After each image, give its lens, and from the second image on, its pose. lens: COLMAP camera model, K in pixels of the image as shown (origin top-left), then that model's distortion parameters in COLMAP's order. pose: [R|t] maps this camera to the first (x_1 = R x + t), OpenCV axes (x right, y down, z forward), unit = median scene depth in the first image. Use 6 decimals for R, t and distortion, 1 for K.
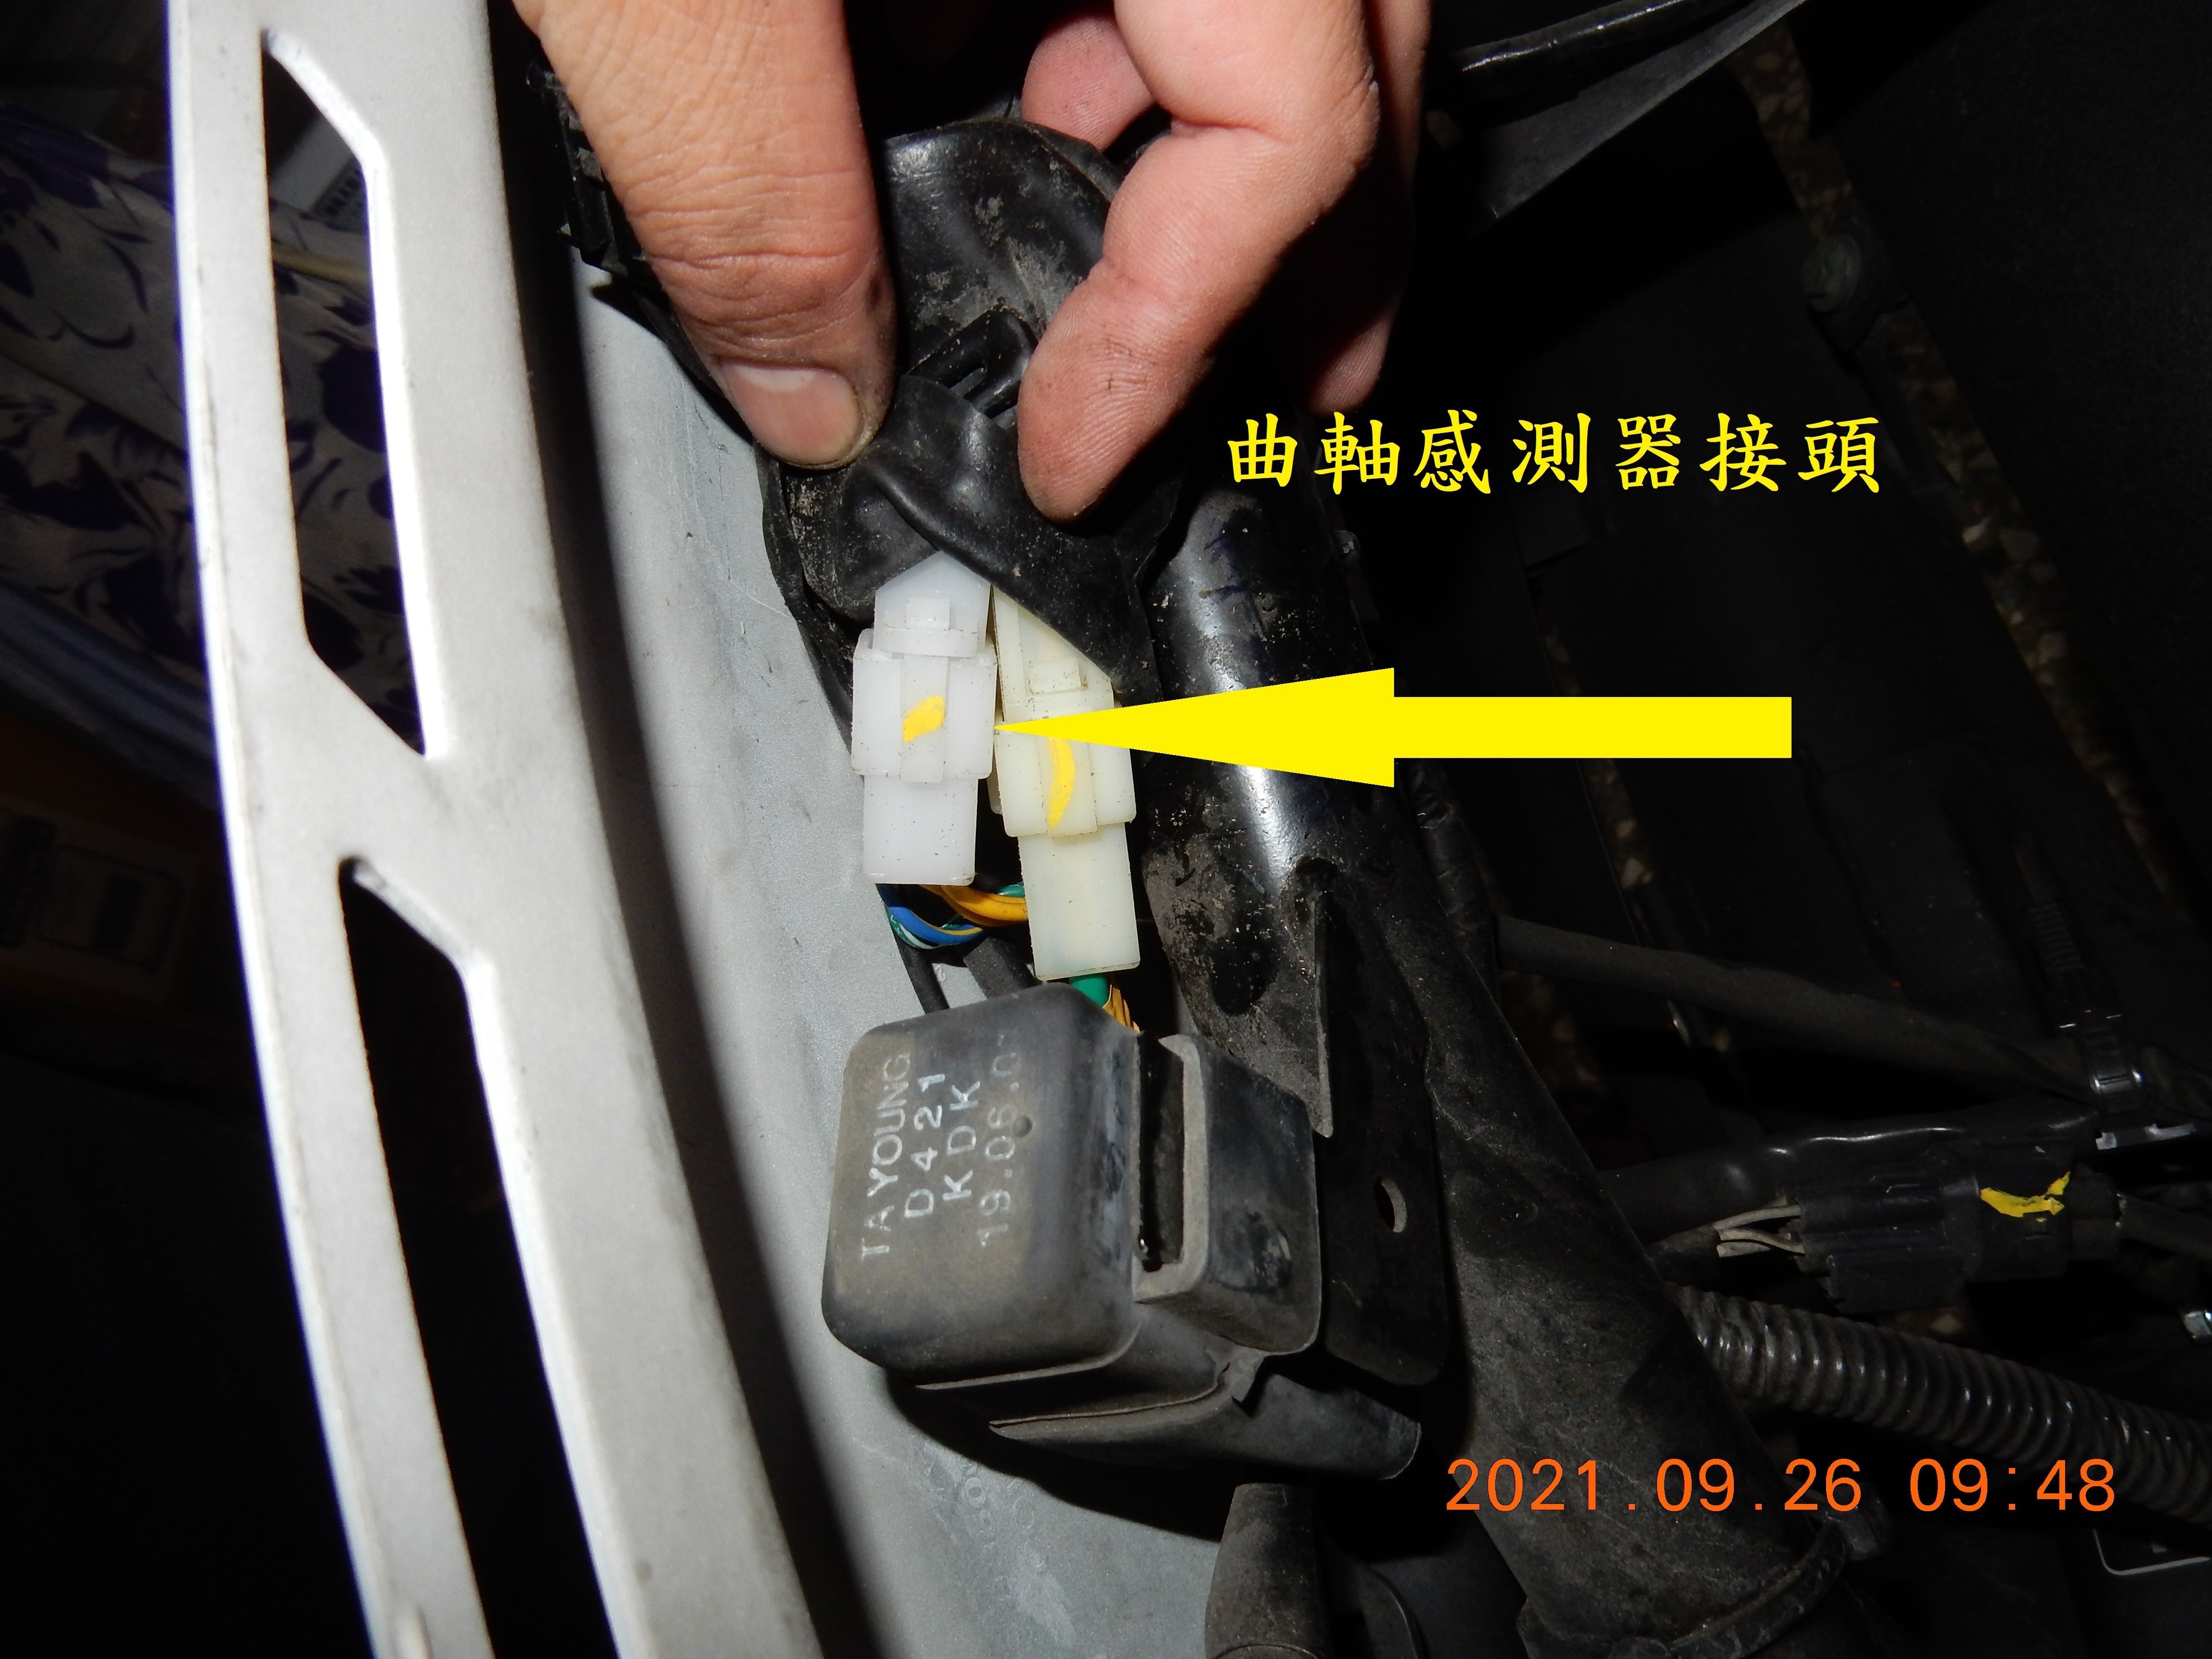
lens RADIAL K [[1583.0, 0, 1131.6], [0, 1583.0, 829.4], [0, 0, 1]] dist [-0.000720, -0.002845]
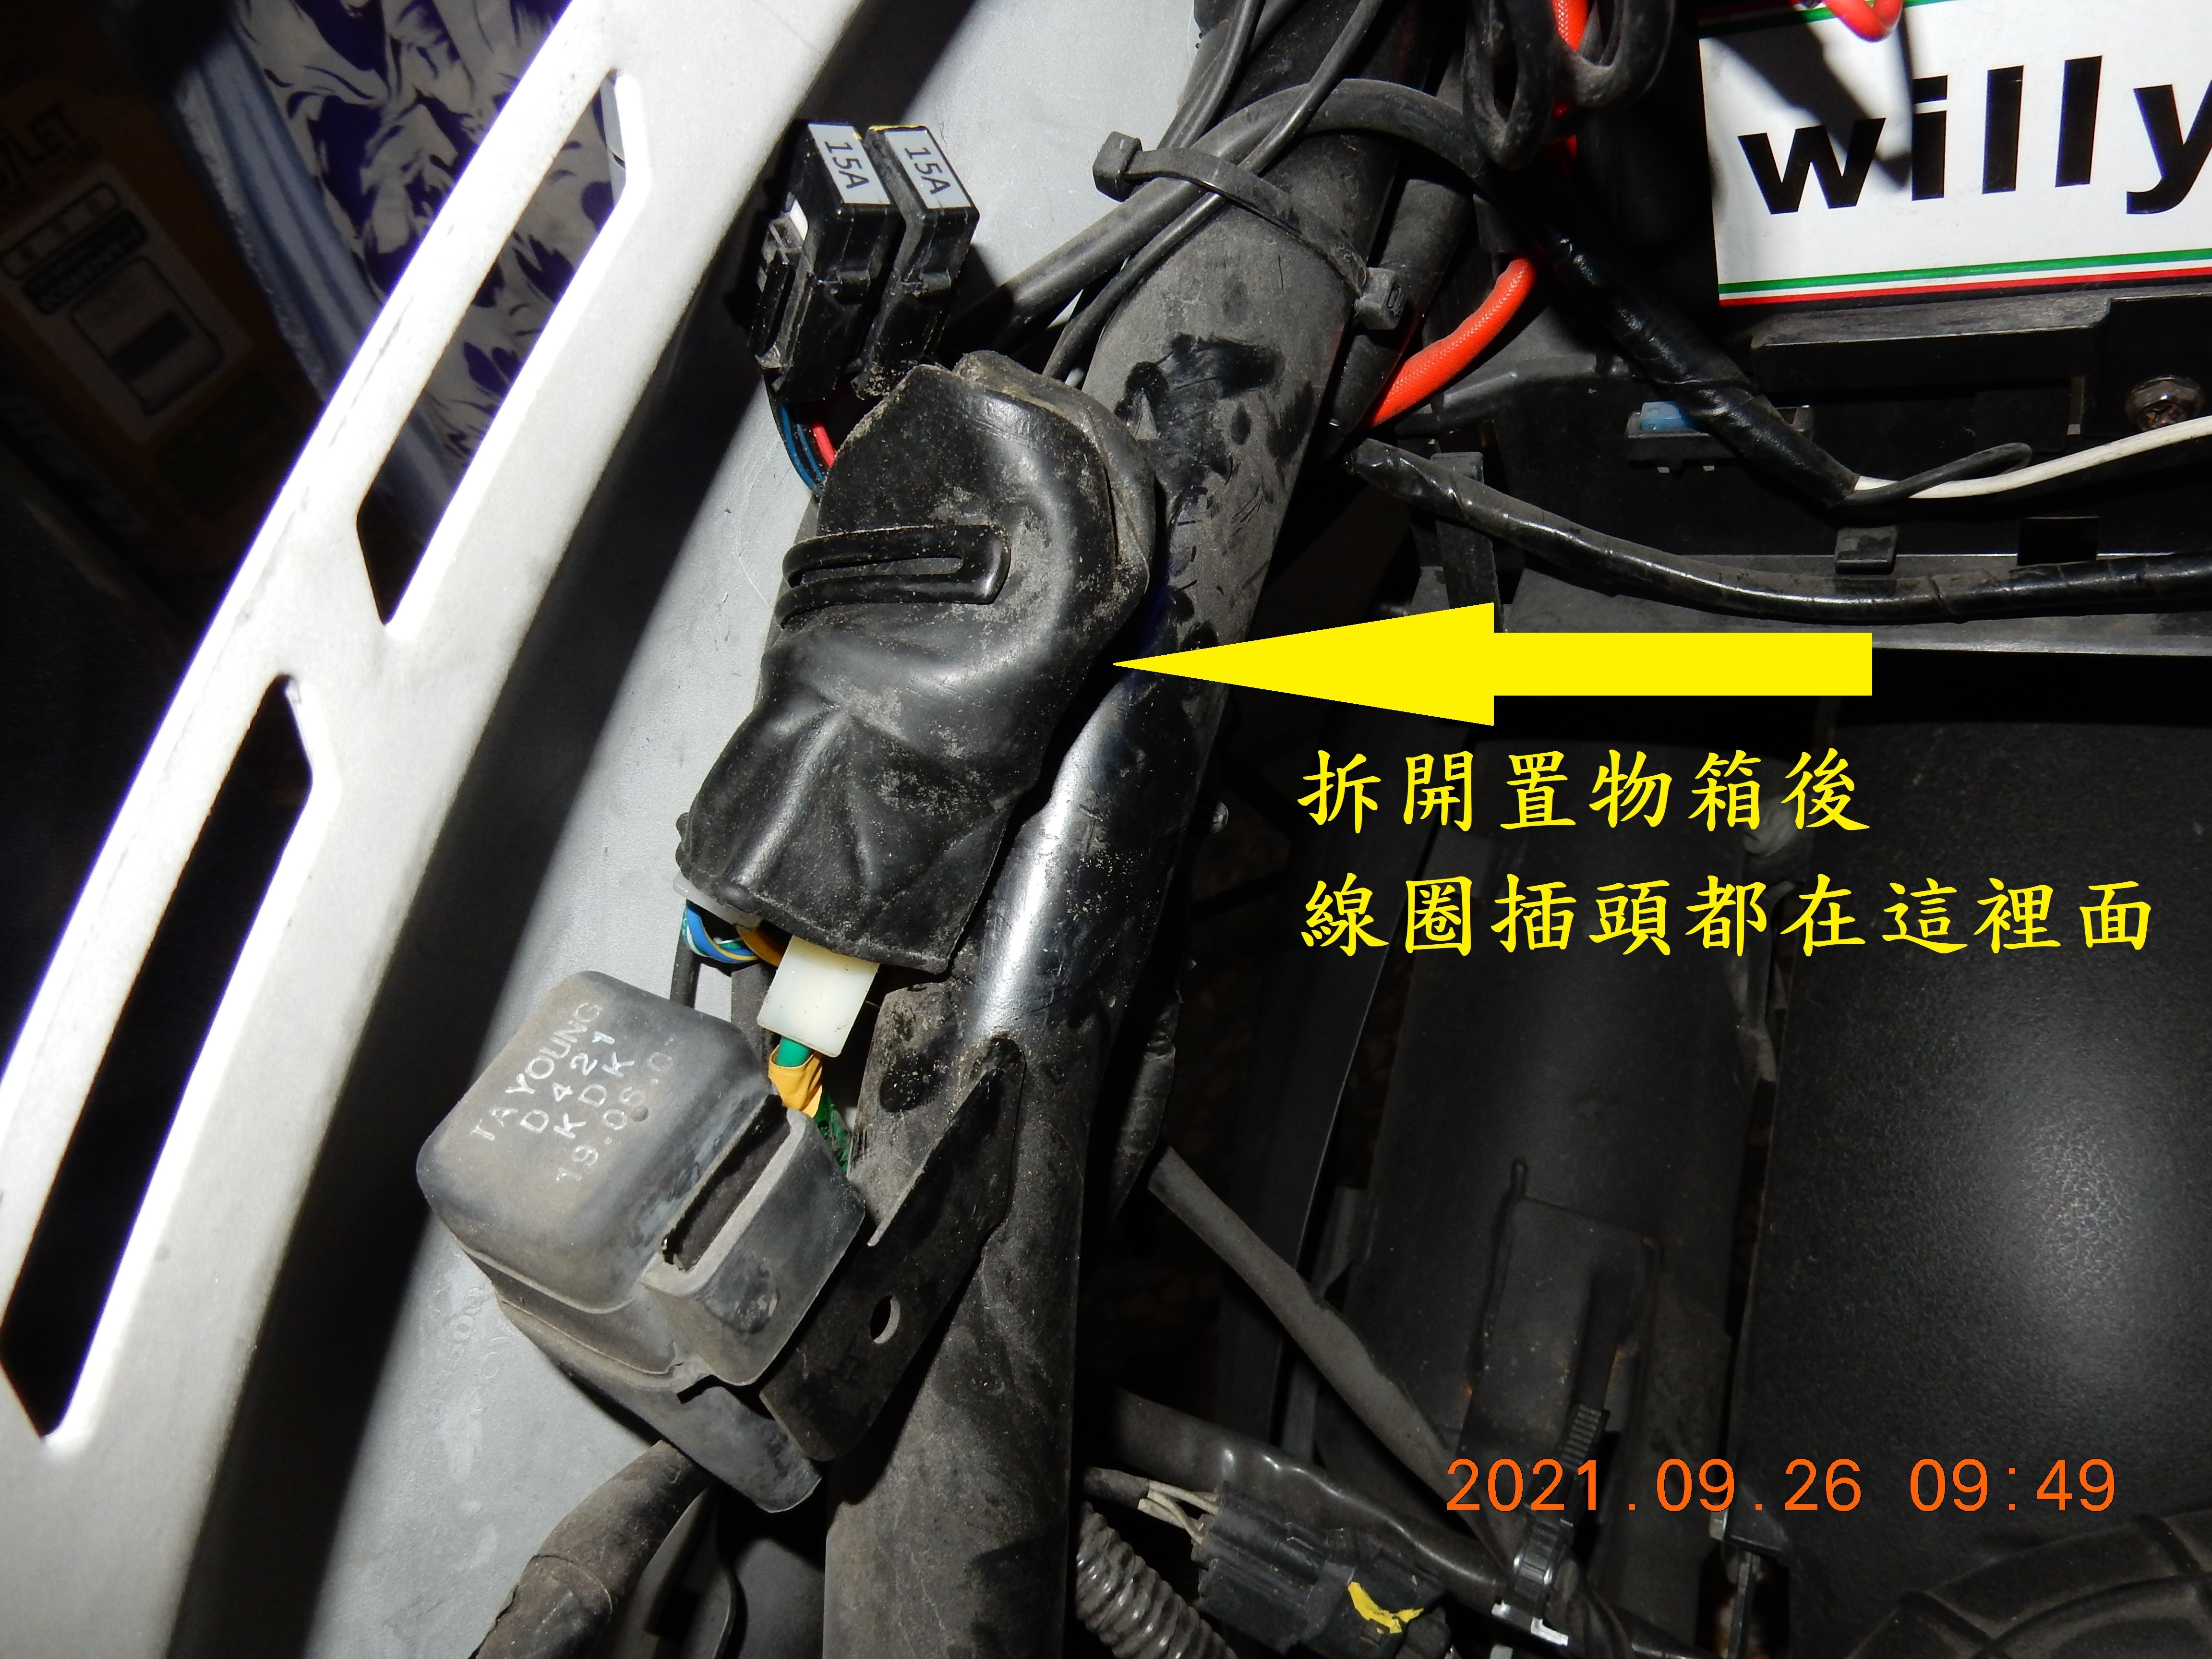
lens RADIAL K [[1591.2, 0, 1082.8], [0, 1591.2, 835.0], [0, 0, 1]] dist [-0.000525, -0.001742]
pose [[0.837975, 0.545654, 0.007746, 0.070036], [-0.545617, 0.838010, -0.006467, -0.131991], [-0.010020, 0.001193, 0.999949, -0.190989]]
